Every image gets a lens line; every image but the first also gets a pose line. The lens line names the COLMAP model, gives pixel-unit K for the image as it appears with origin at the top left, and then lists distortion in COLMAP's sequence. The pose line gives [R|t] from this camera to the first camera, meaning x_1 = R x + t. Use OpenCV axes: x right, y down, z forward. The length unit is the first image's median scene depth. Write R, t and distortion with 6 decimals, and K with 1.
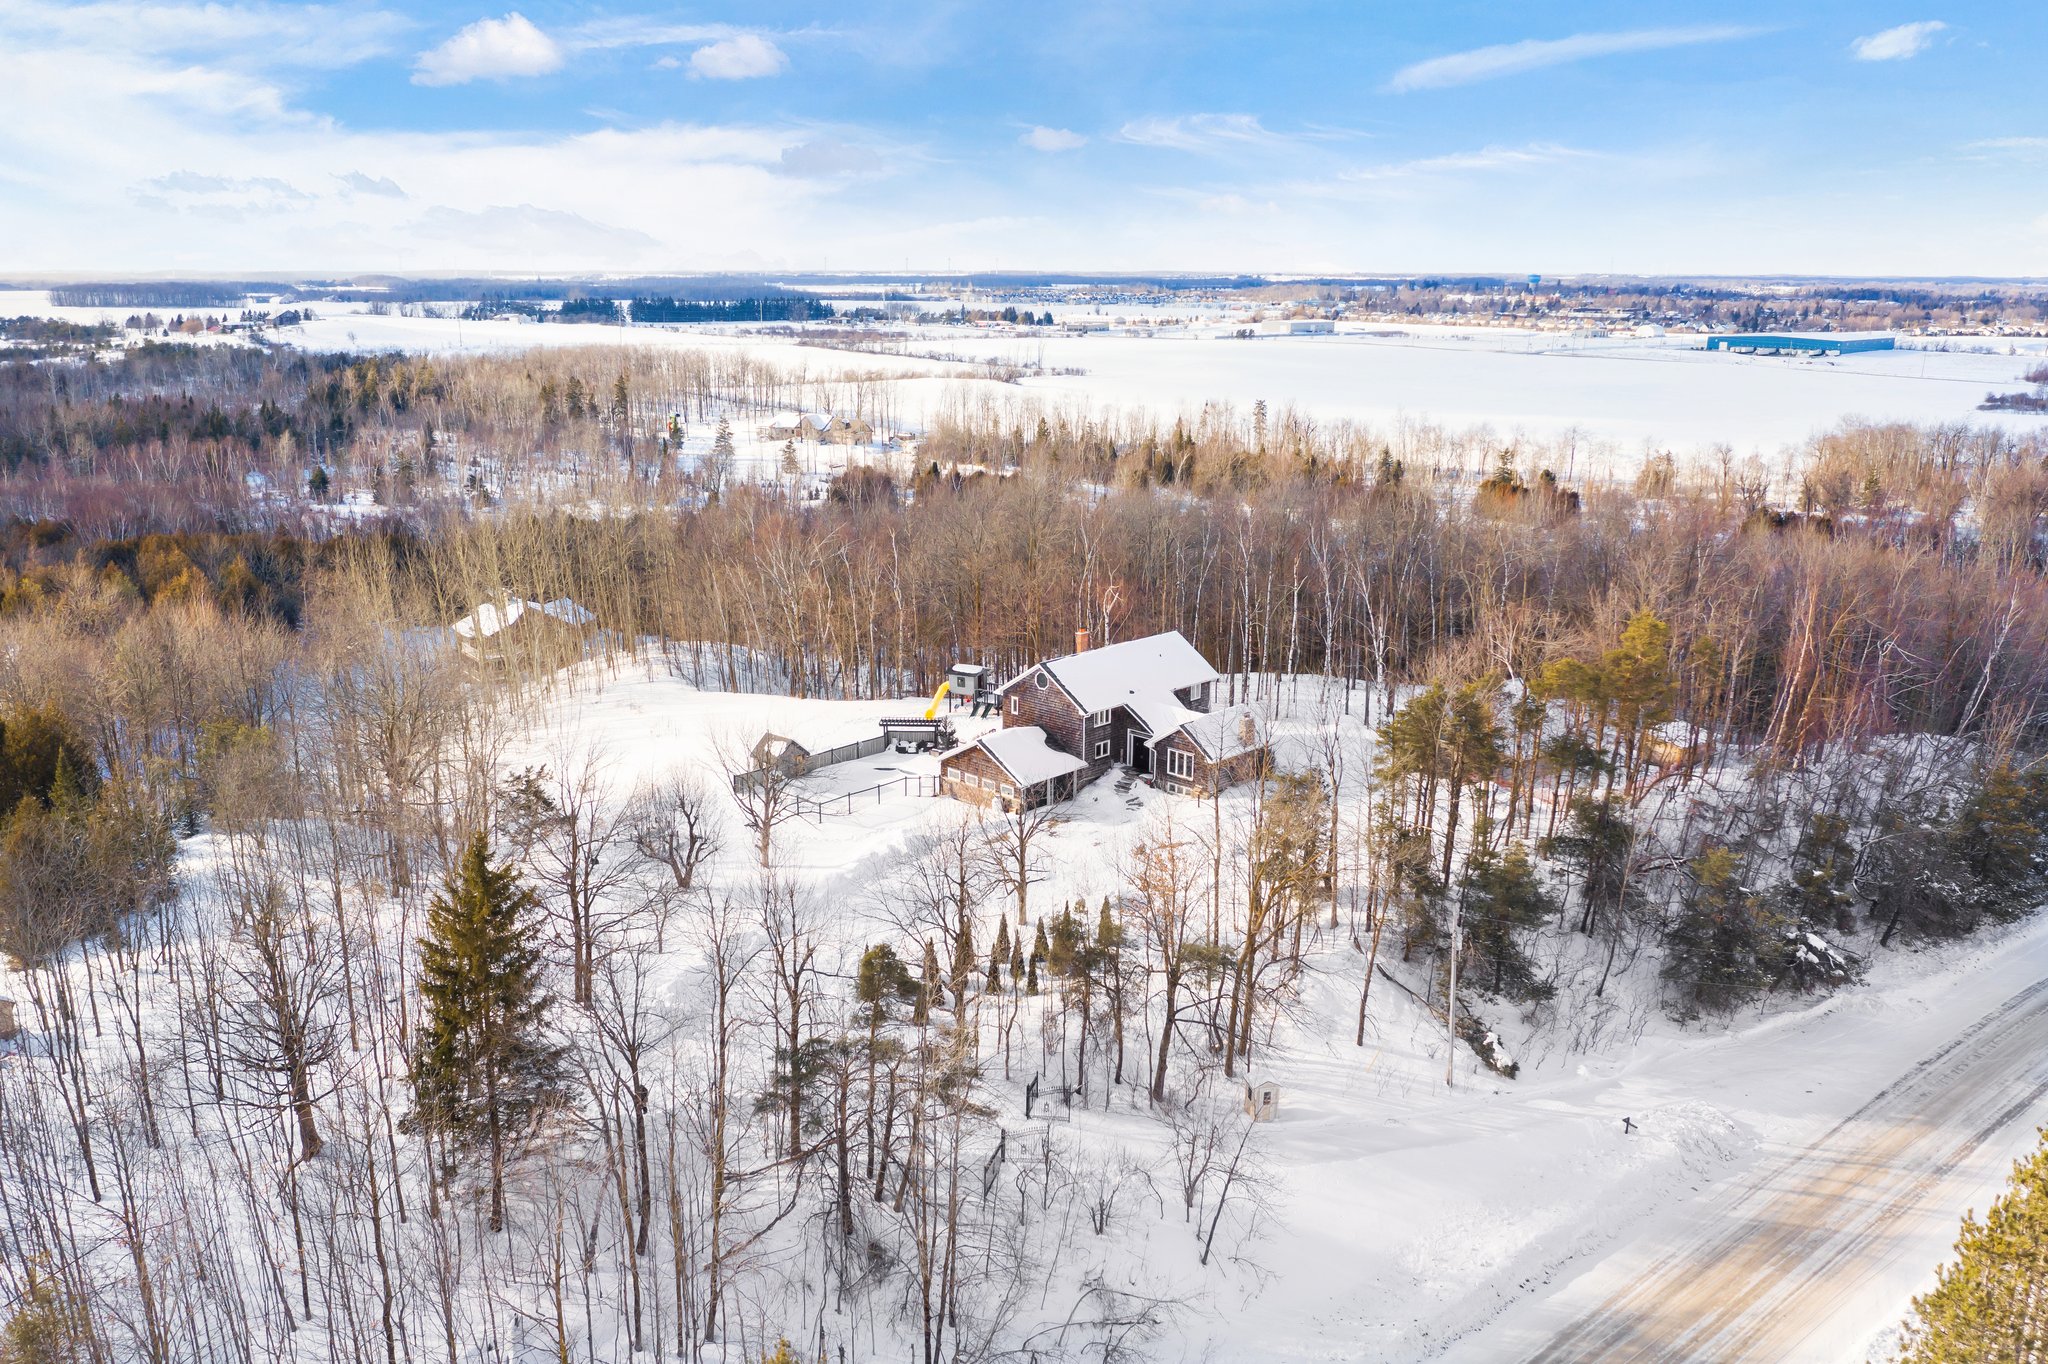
lens RADIAL K [[1625.8, 0, 1024.0], [0, 1625.8, 682.0], [0, 0, 1]] dist [-0.022750, 0.029612]
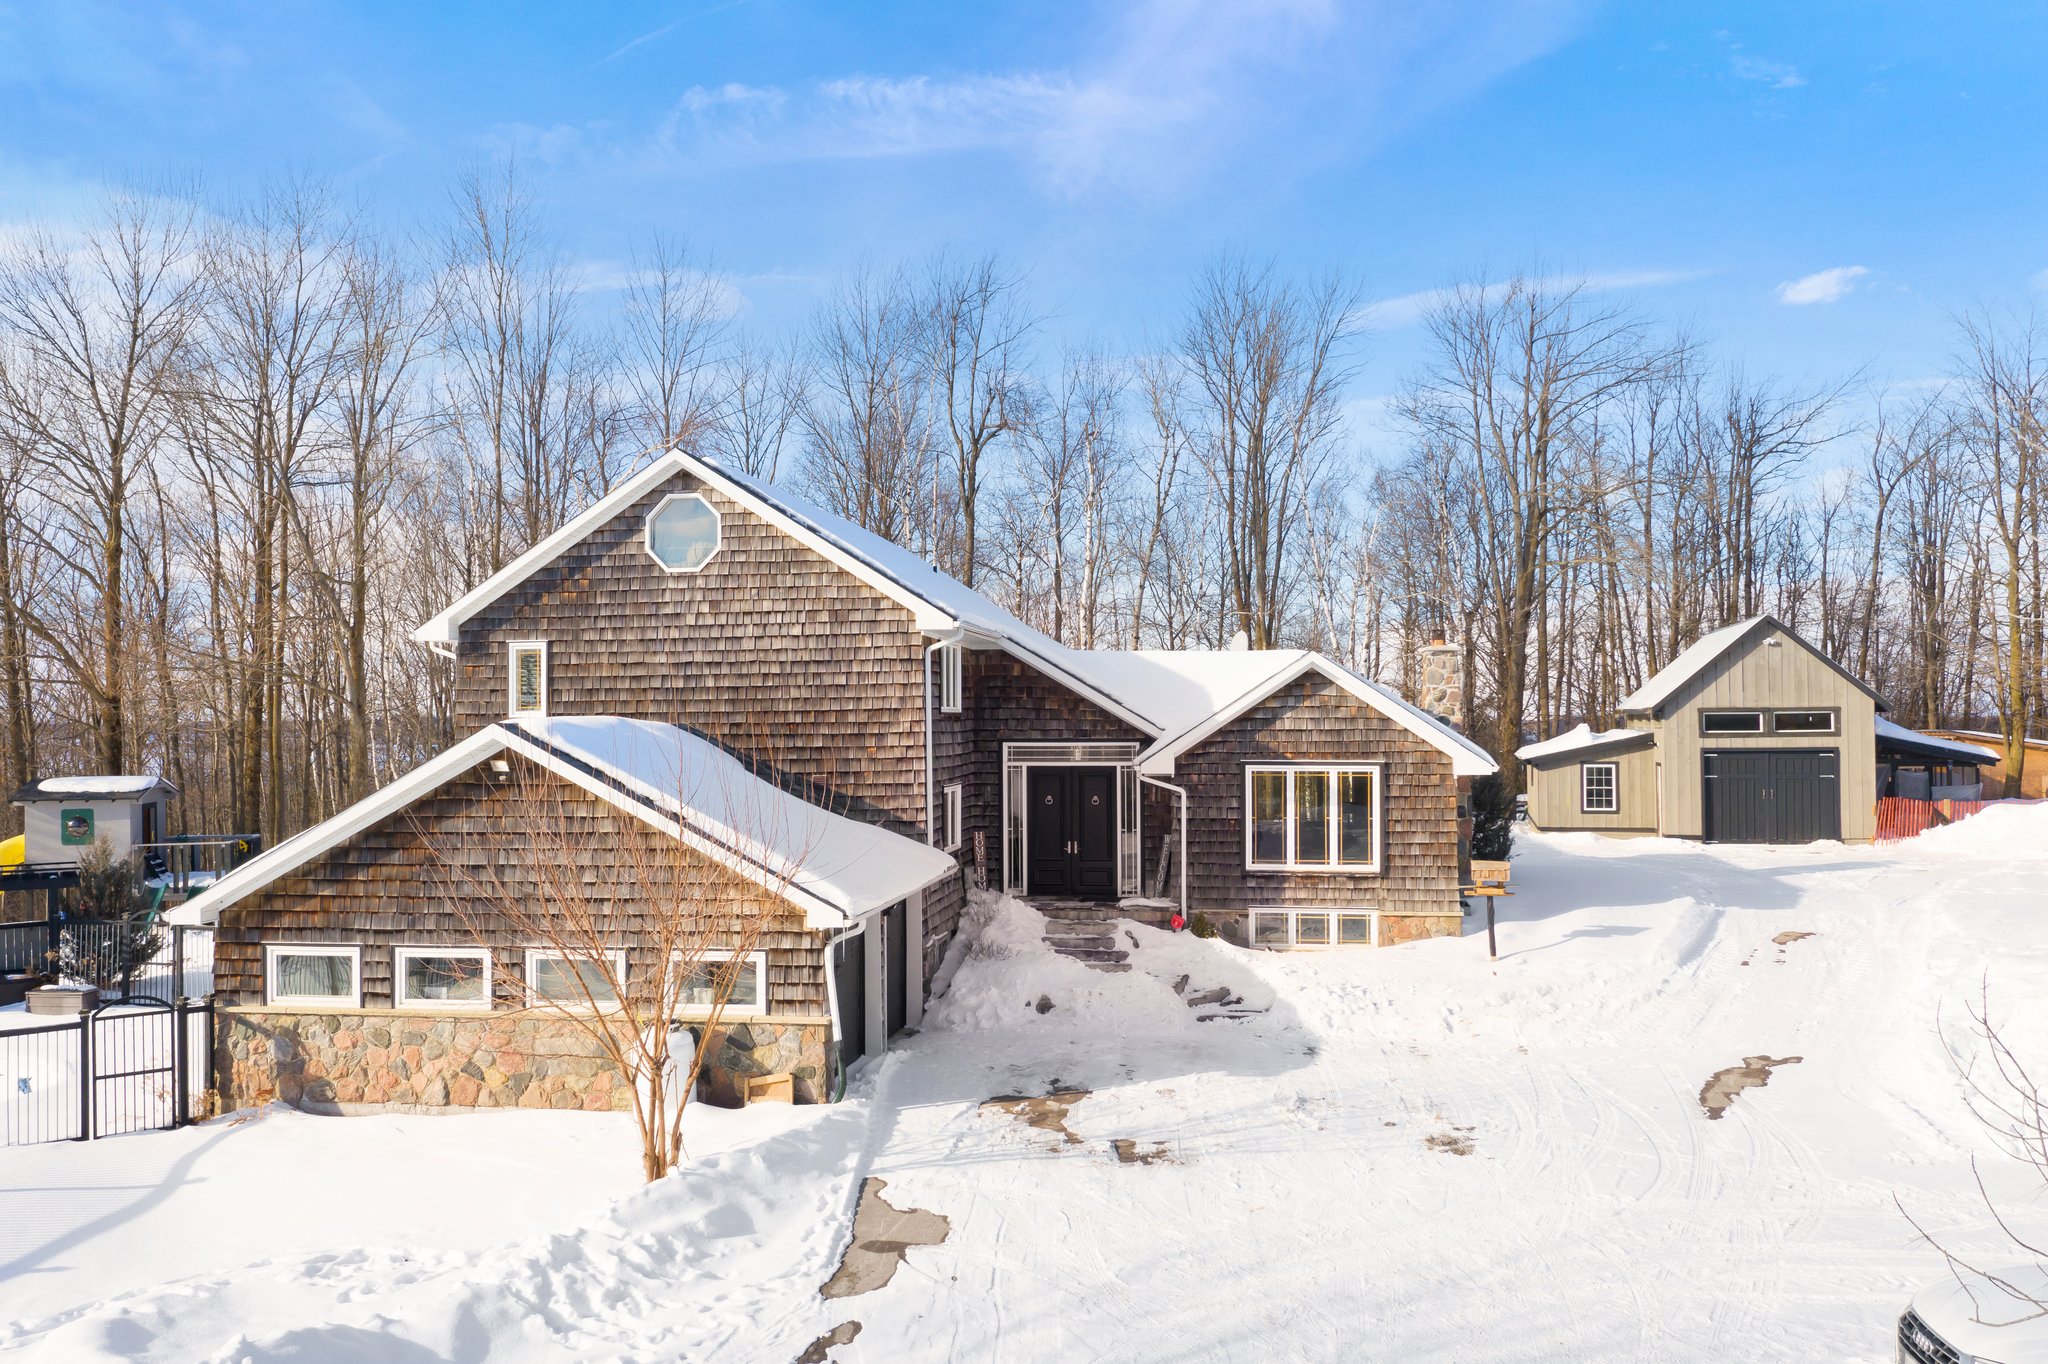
lens RADIAL K [[1625.8, 0, 1024.0], [0, 1625.8, 682.0], [0, 0, 1]] dist [-0.022750, 0.029612]
pose [[0.813671, 0.002564, 0.581319, -0.077015], [0.154632, 0.963009, -0.220685, 0.071906], [-0.560382, 0.269456, 0.783177, 0.753799]]
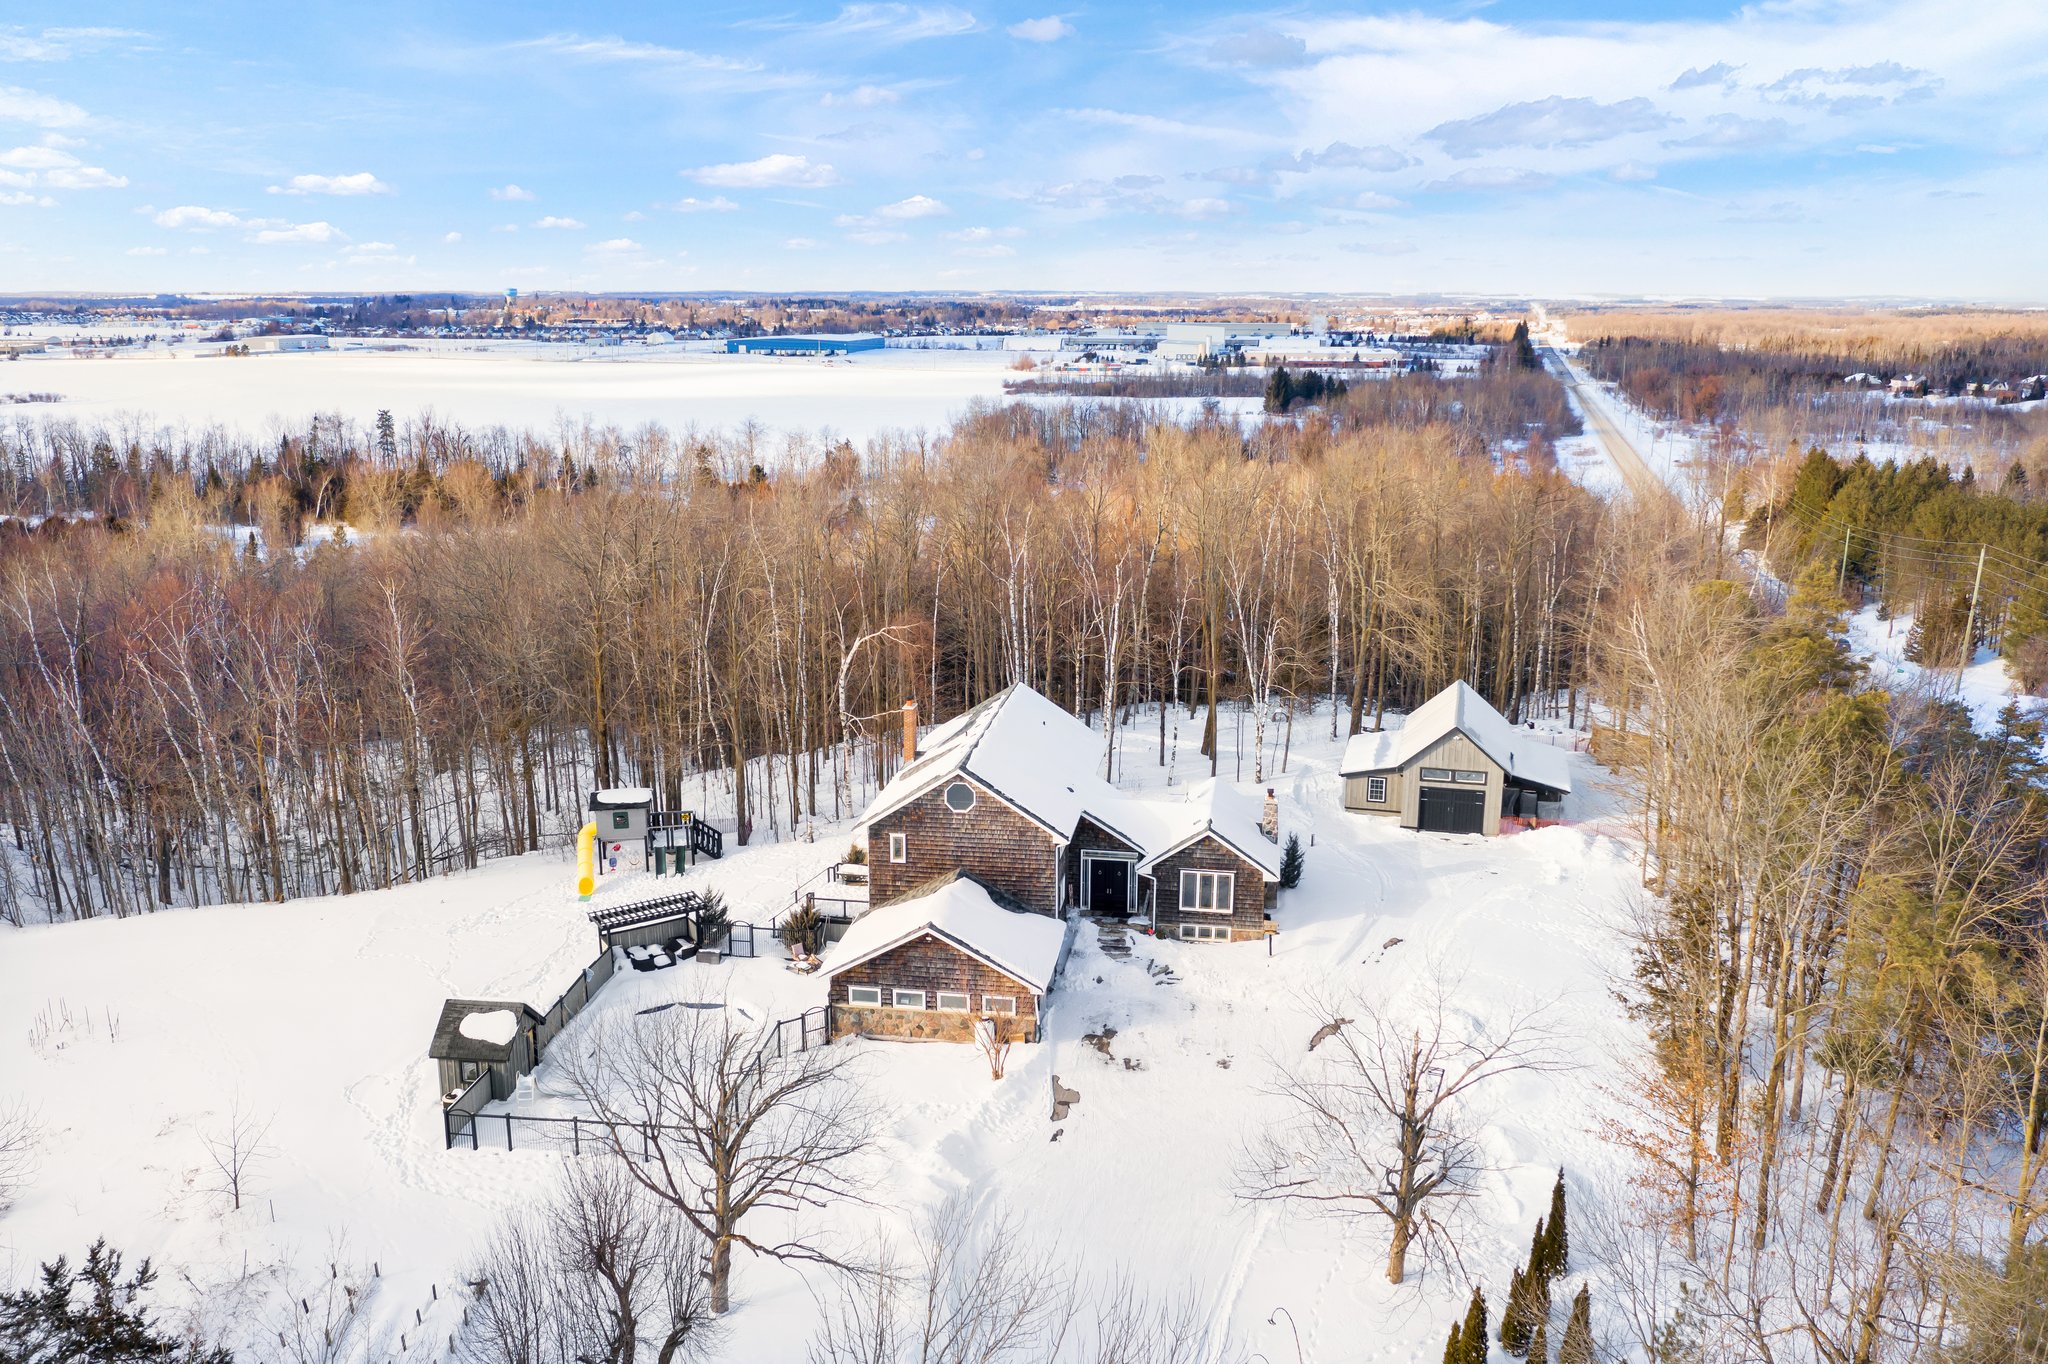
lens RADIAL K [[1625.8, 0, 1024.0], [0, 1625.8, 682.0], [0, 0, 1]] dist [-0.022750, 0.029612]
pose [[0.817807, -0.138709, 0.558526, -0.269407], [0.144821, 0.988889, 0.033537, -0.053924], [-0.556972, 0.053460, 0.828809, 0.477451]]
